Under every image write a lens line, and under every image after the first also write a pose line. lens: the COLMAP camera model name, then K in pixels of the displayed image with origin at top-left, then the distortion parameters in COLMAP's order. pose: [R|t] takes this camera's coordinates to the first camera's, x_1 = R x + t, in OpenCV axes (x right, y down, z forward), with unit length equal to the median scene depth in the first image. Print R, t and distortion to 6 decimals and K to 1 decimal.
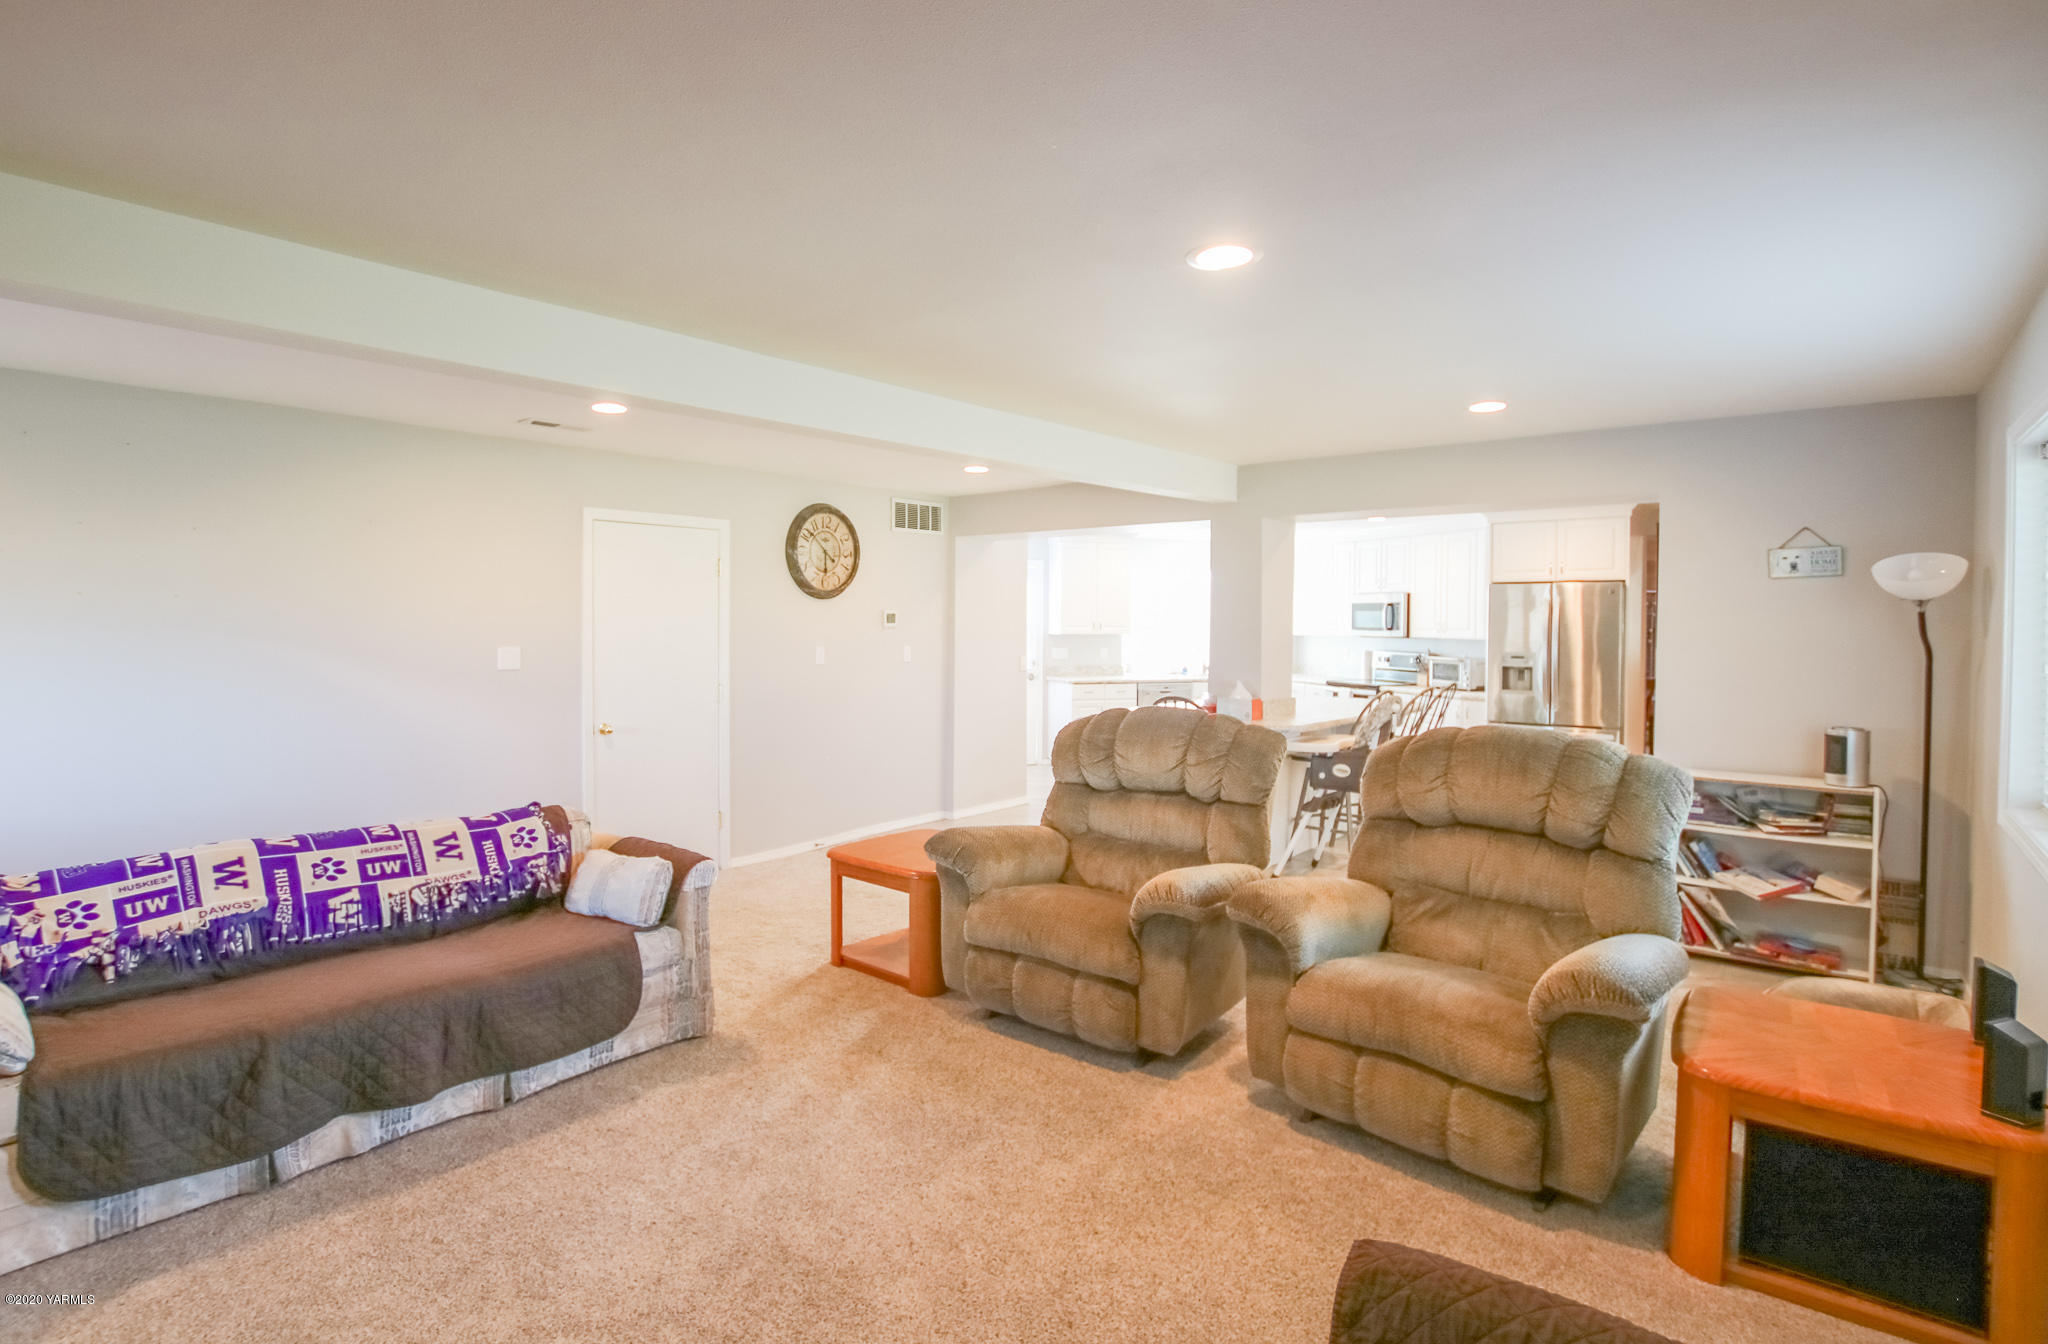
lens RADIAL K [[993.4, 0, 988.7], [0, 993.4, 648.4], [0, 0, 1]] dist [-0.002659, -0.000492]
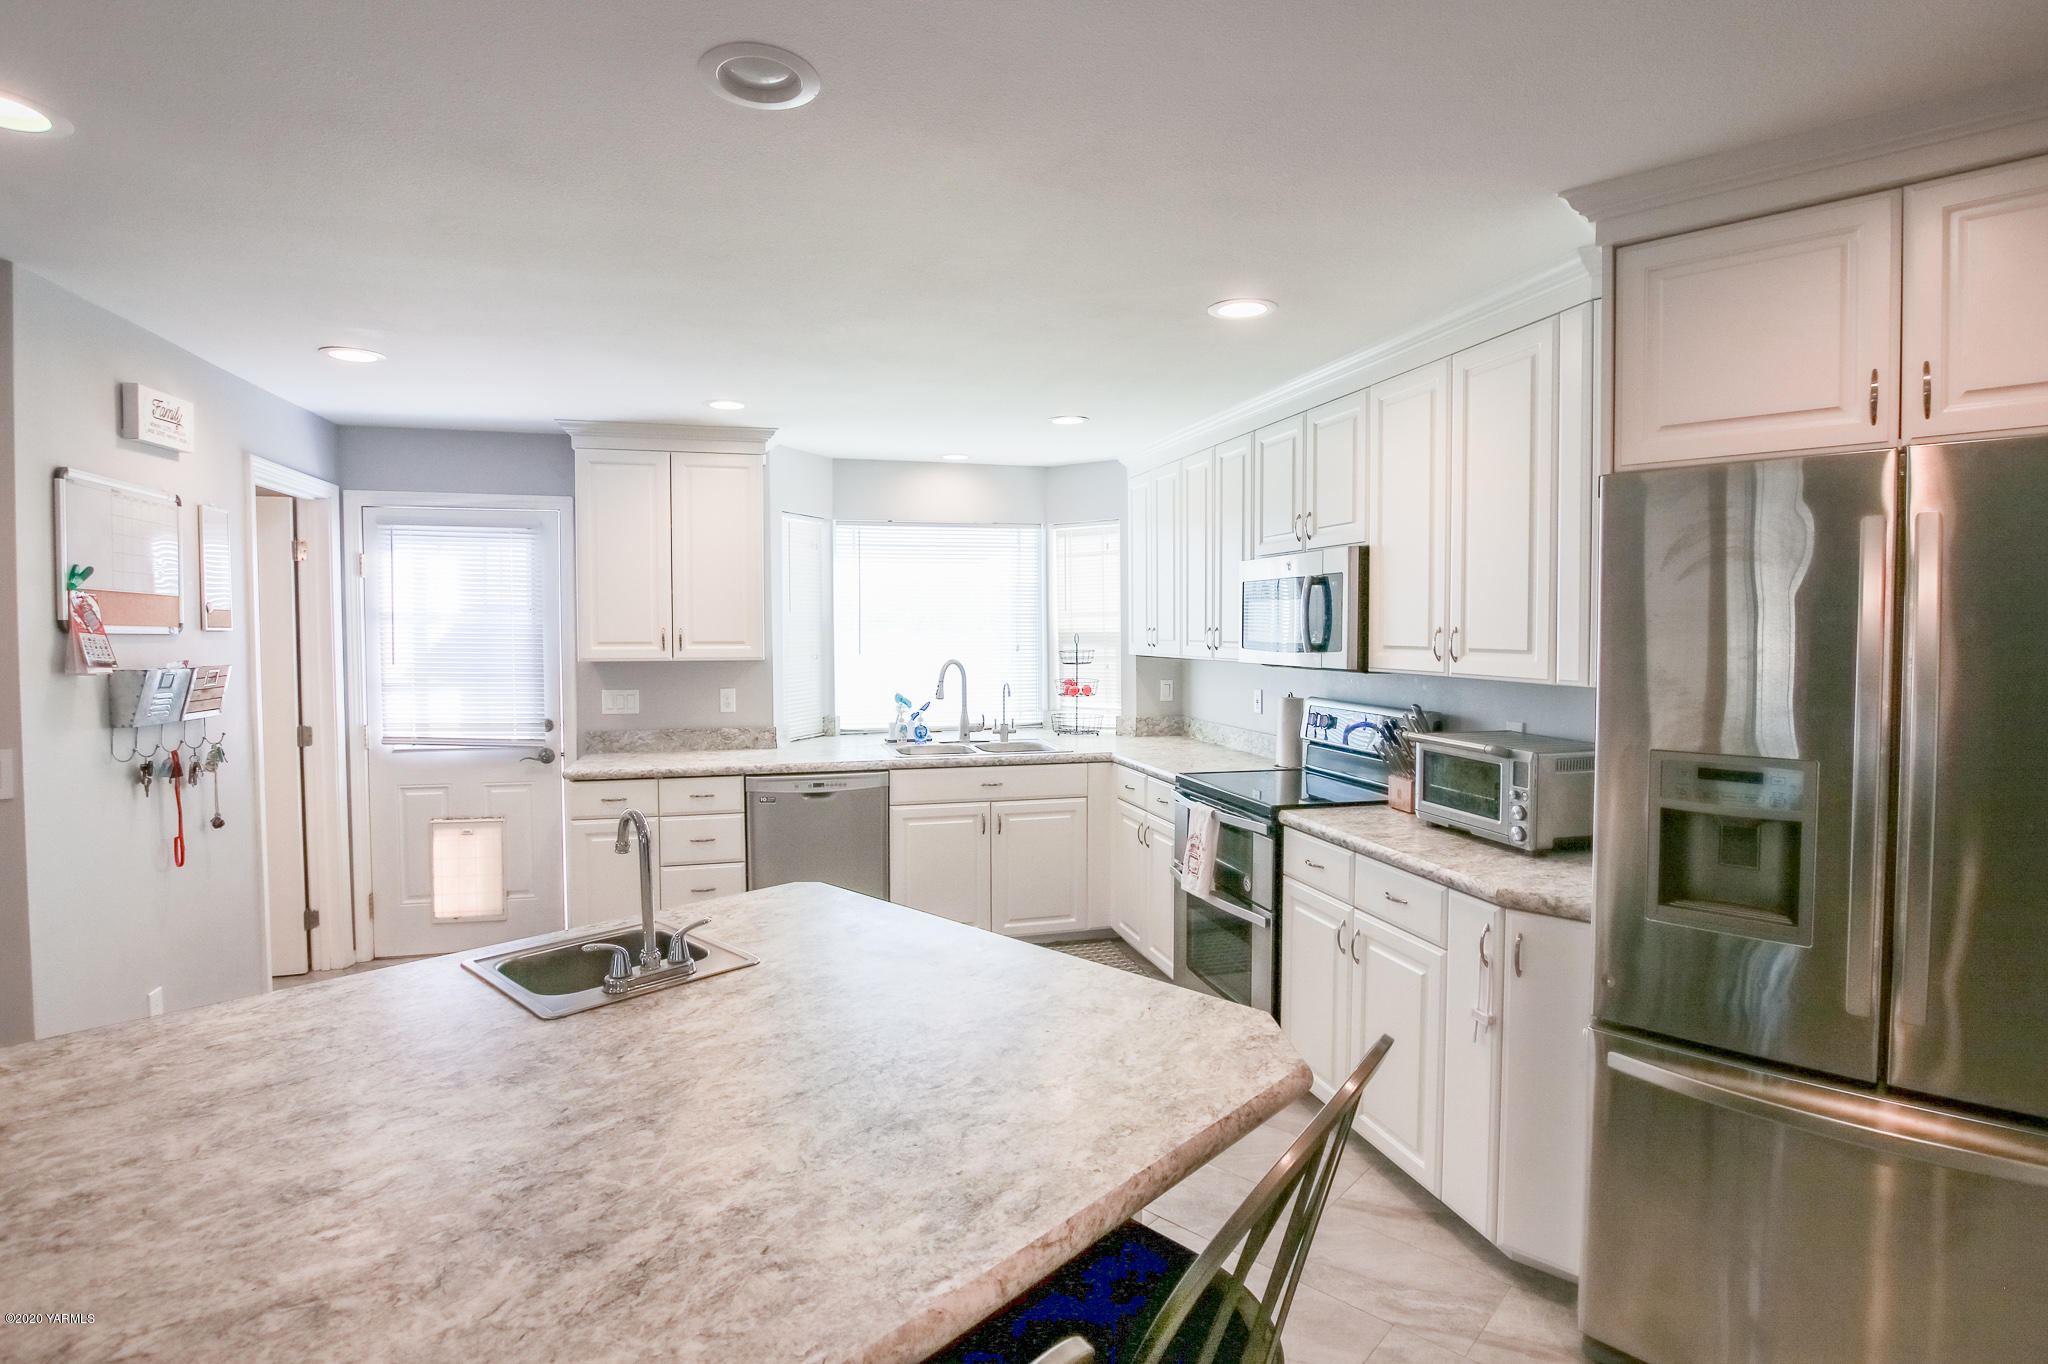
lens RADIAL K [[1004.9, 0, 1024.4], [0, 1004.9, 670.2], [0, 0, 1]] dist [-0.033029, -0.000311]
pose [[0.999494, -0.007228, -0.030986, 0.313272], [0.007691, 0.999860, 0.014872, -0.017662], [0.030874, -0.015103, 0.999409, 0.638785]]
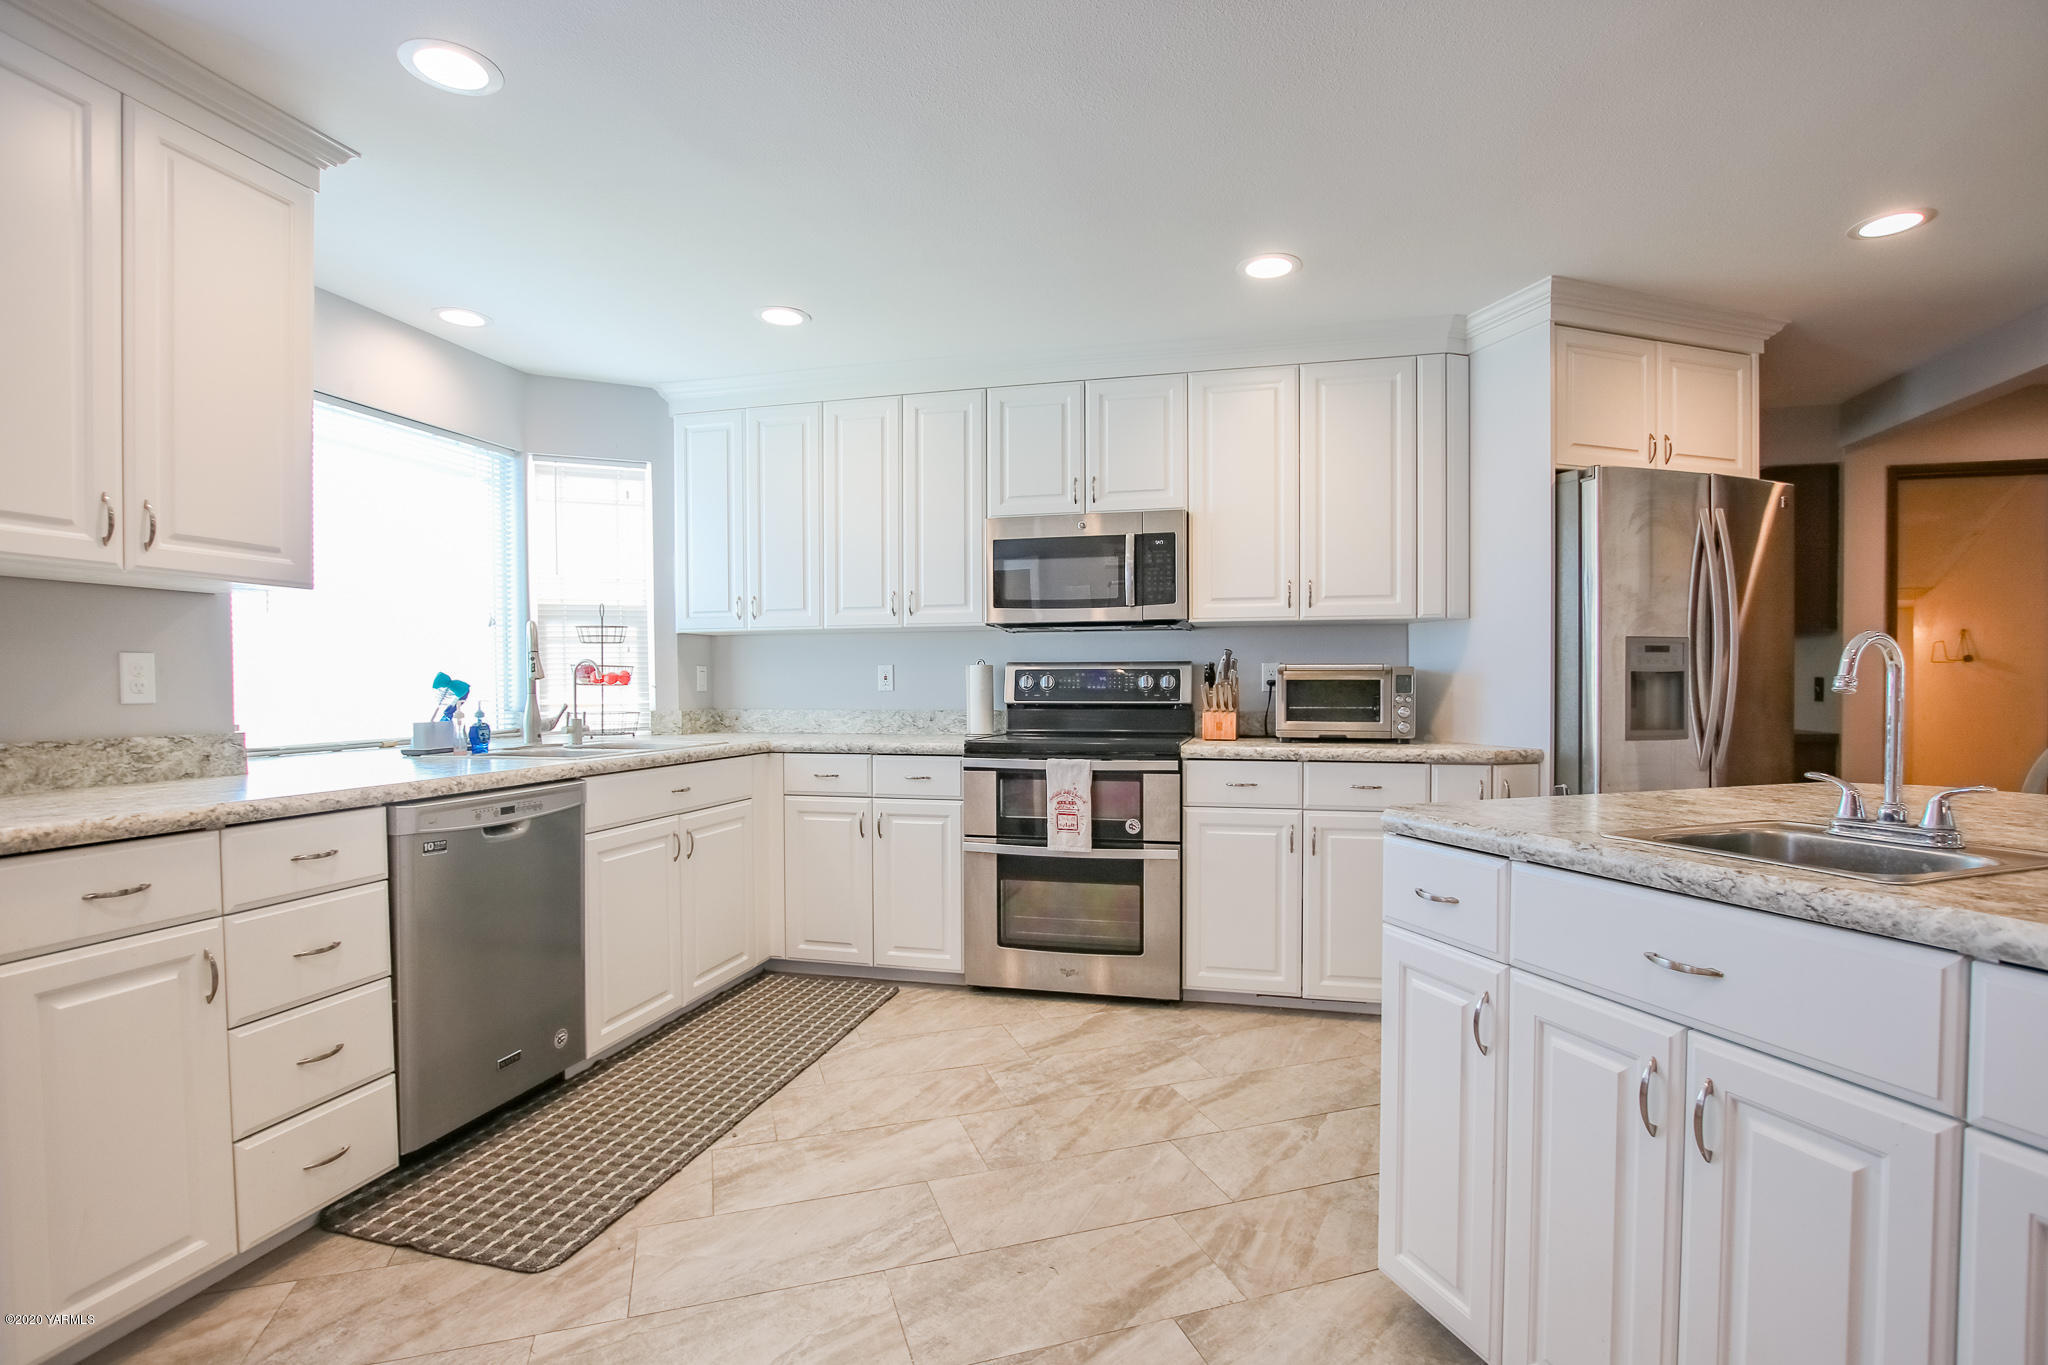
lens RADIAL K [[968.8, 0, 1028.1], [0, 968.8, 704.0], [0, 0, 1]] dist [-0.022830, 0.001019]
pose [[0.519001, -0.028170, 0.854310, 0.050211], [0.030509, 0.999430, 0.014421, 0.015083], [-0.854229, 0.018579, 0.519564, 0.855563]]
